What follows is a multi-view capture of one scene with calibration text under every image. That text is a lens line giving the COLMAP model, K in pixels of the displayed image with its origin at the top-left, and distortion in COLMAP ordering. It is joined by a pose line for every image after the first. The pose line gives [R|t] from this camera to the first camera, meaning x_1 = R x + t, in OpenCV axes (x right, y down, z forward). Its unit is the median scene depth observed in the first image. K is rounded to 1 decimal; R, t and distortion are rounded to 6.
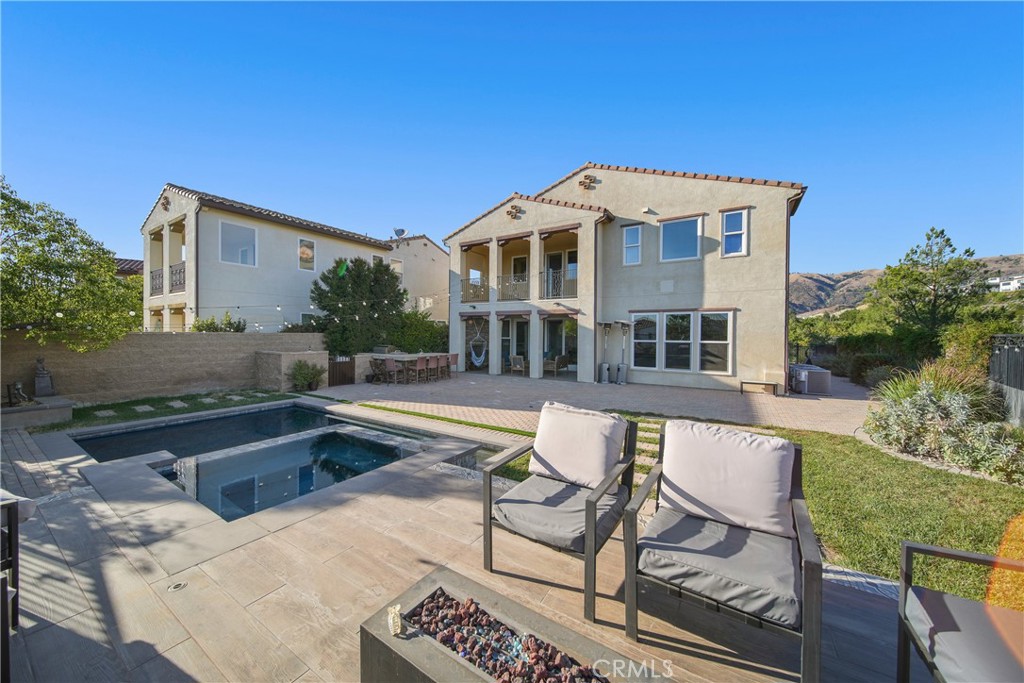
lens RADIAL K [[360.8, 0, 507.5], [0, 360.8, 339.1], [0, 0, 1]] dist [-0.004743, -0.000372]
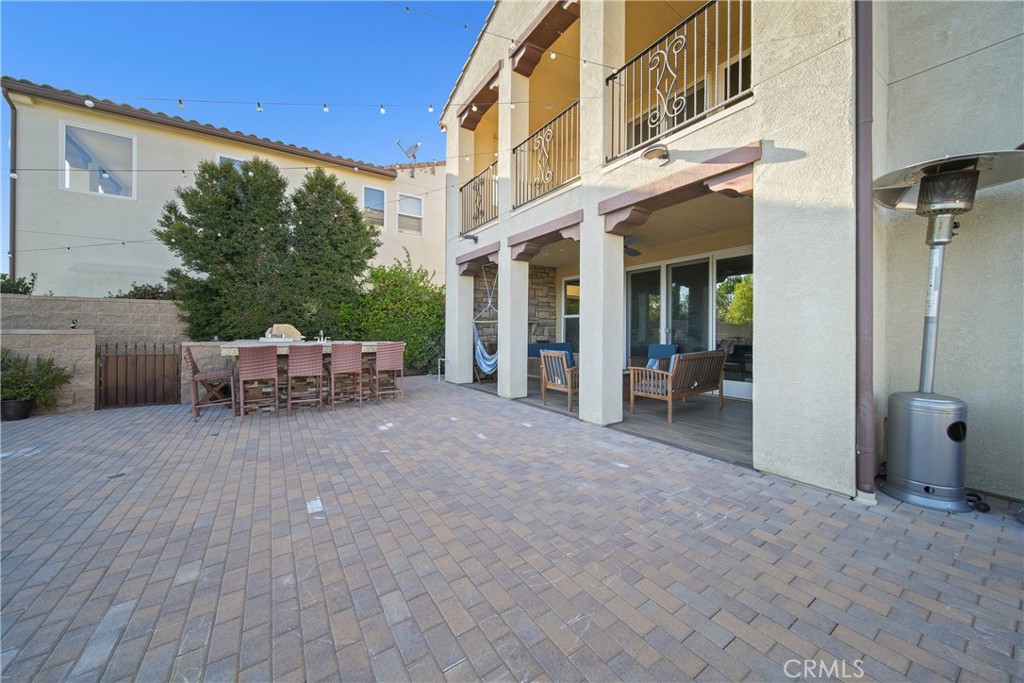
lens RADIAL K [[360.8, 0, 508.7], [0, 360.8, 334.6], [0, 0, 1]] dist [-0.004743, -0.000372]
pose [[0.916732, -0.001209, -0.399501, 0.146126], [-0.002904, 0.999949, -0.009690, 0.038272], [0.399492, 0.010043, 0.916682, 0.744648]]
